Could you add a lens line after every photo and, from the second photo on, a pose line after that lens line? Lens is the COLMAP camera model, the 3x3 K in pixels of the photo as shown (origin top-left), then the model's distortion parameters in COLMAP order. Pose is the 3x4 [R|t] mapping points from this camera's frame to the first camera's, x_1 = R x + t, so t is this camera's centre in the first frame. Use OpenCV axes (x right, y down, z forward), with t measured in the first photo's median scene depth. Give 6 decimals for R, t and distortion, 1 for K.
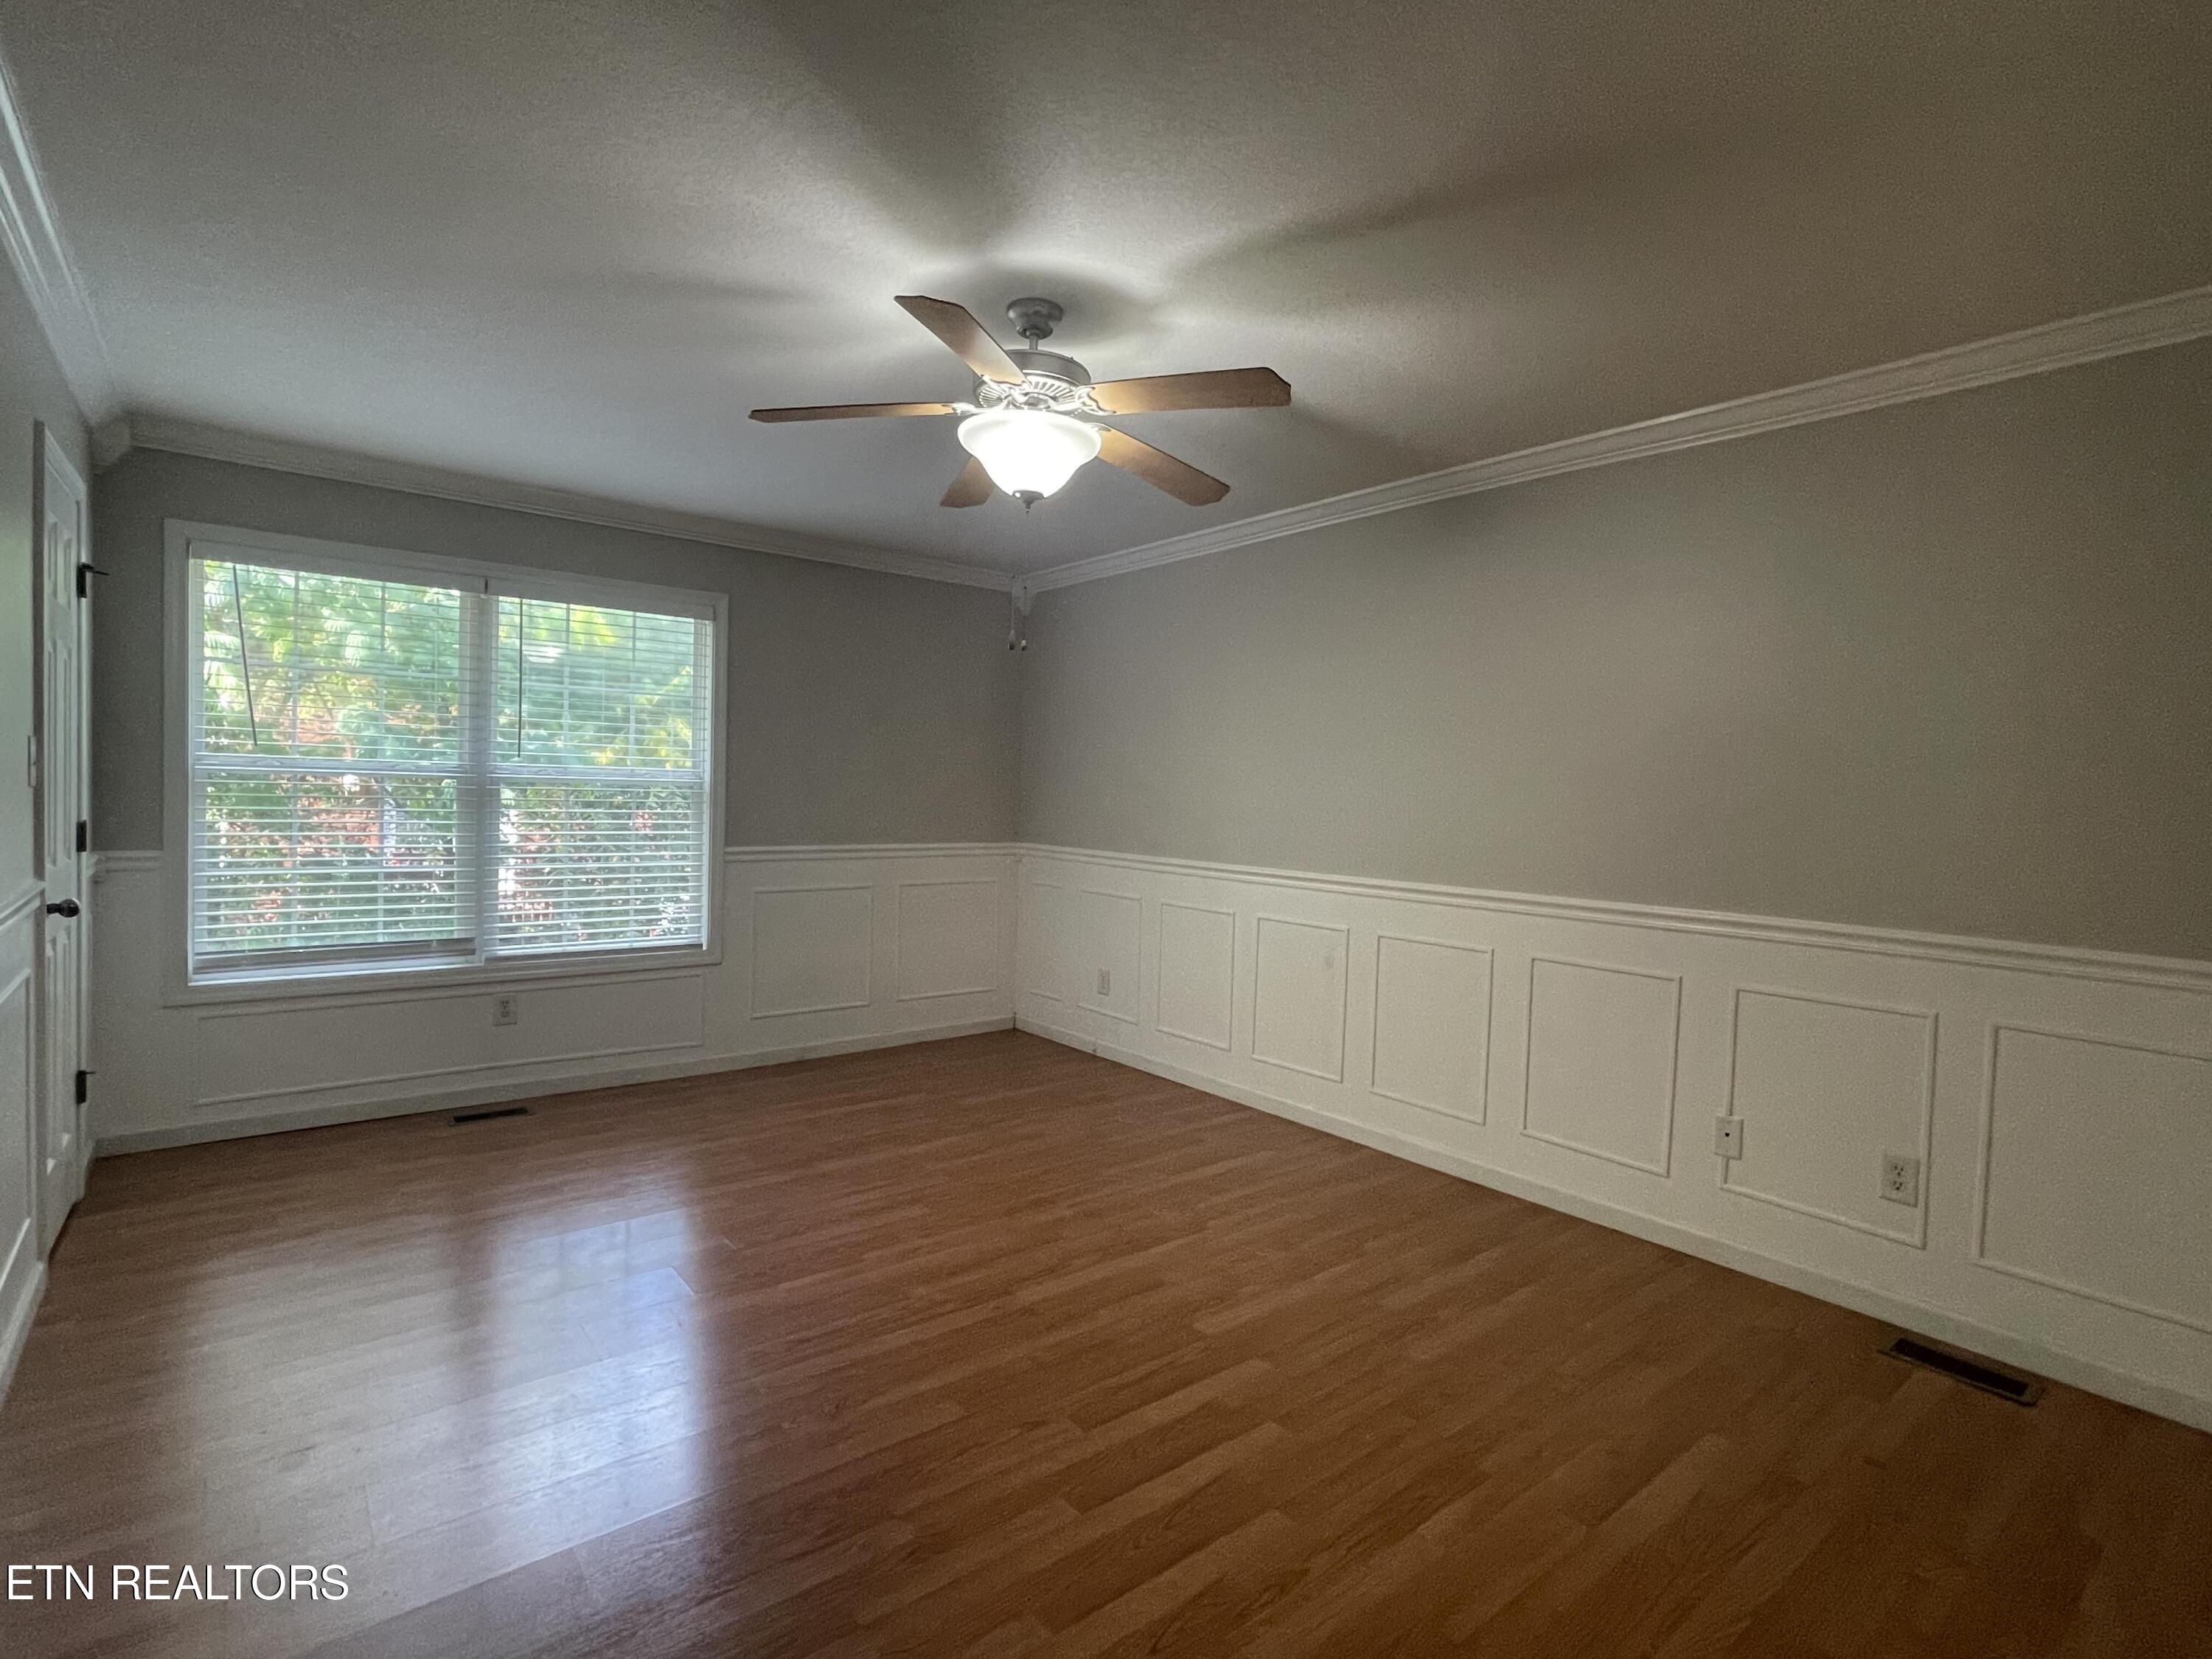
lens RADIAL K [[1074.6, 0, 1107.1], [0, 1074.6, 821.6], [0, 0, 1]] dist [0.000653, 0.000568]
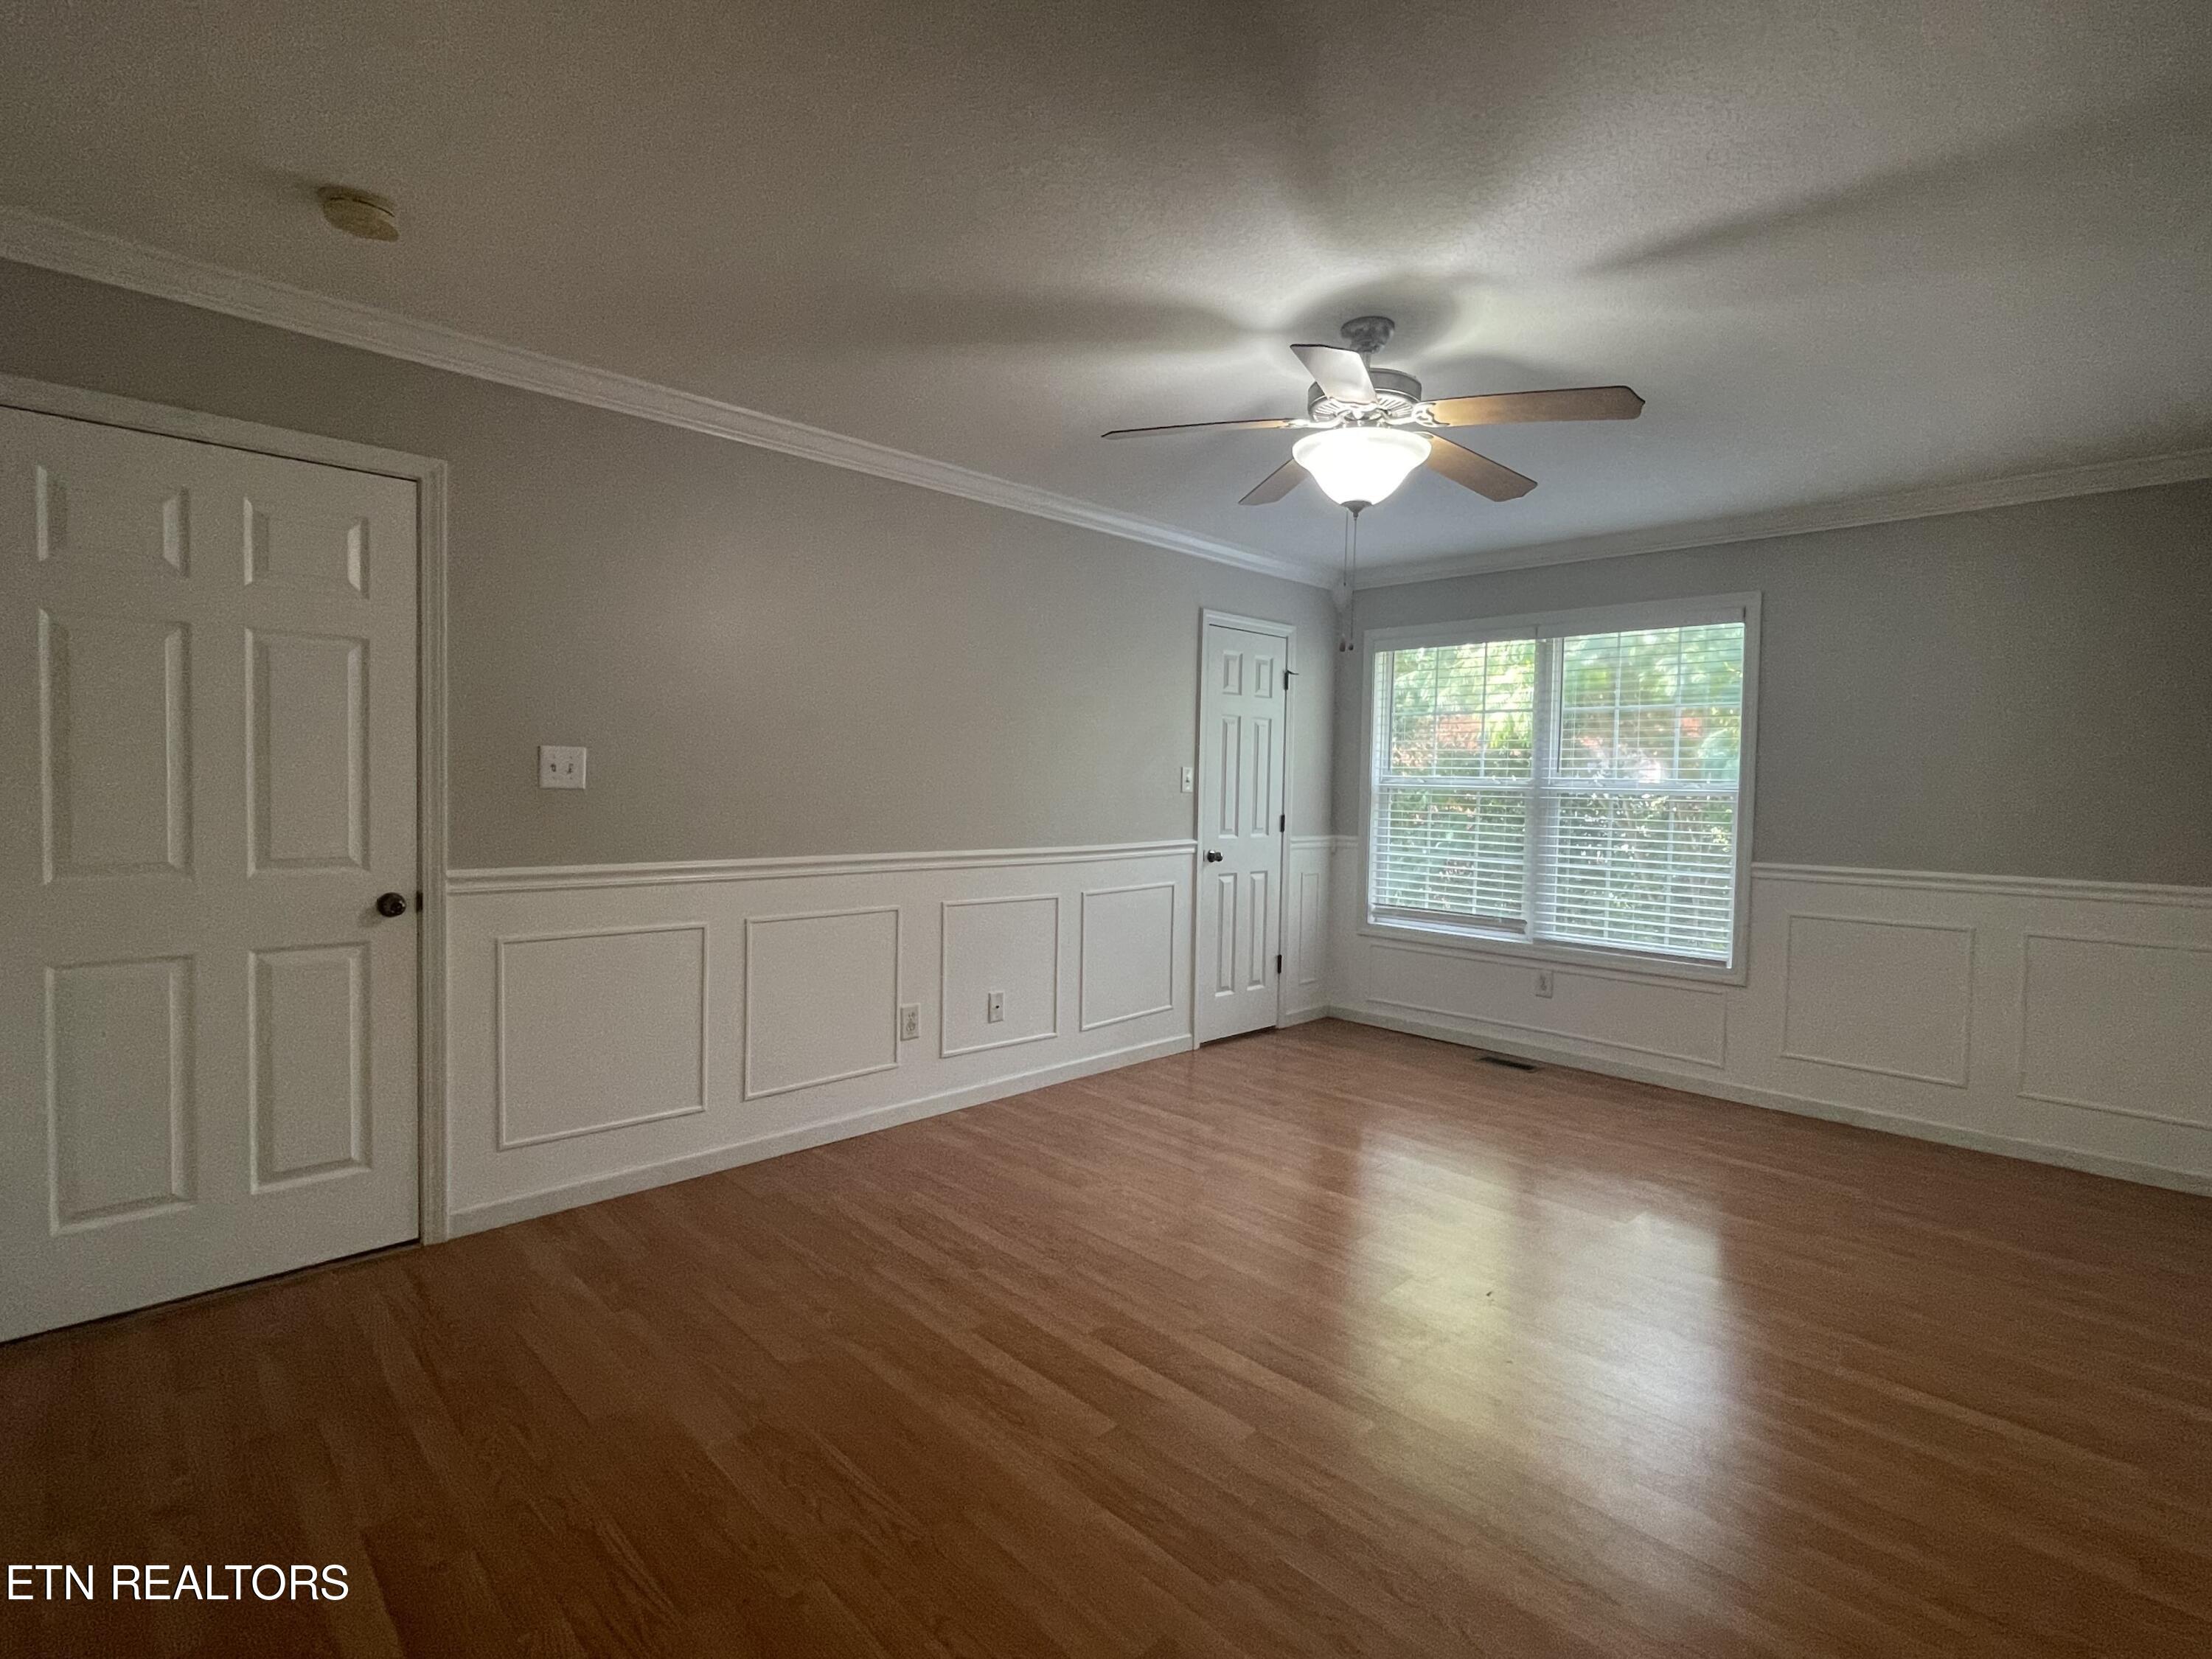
lens RADIAL K [[1074.6, 0, 1107.1], [0, 1074.6, 821.6], [0, 0, 1]] dist [0.000653, 0.000568]
pose [[0.089268, 0.014445, -0.995903, 0.613529], [-0.043999, 0.998976, 0.010546, 0.003668], [0.995035, 0.042877, 0.089812, 0.423544]]
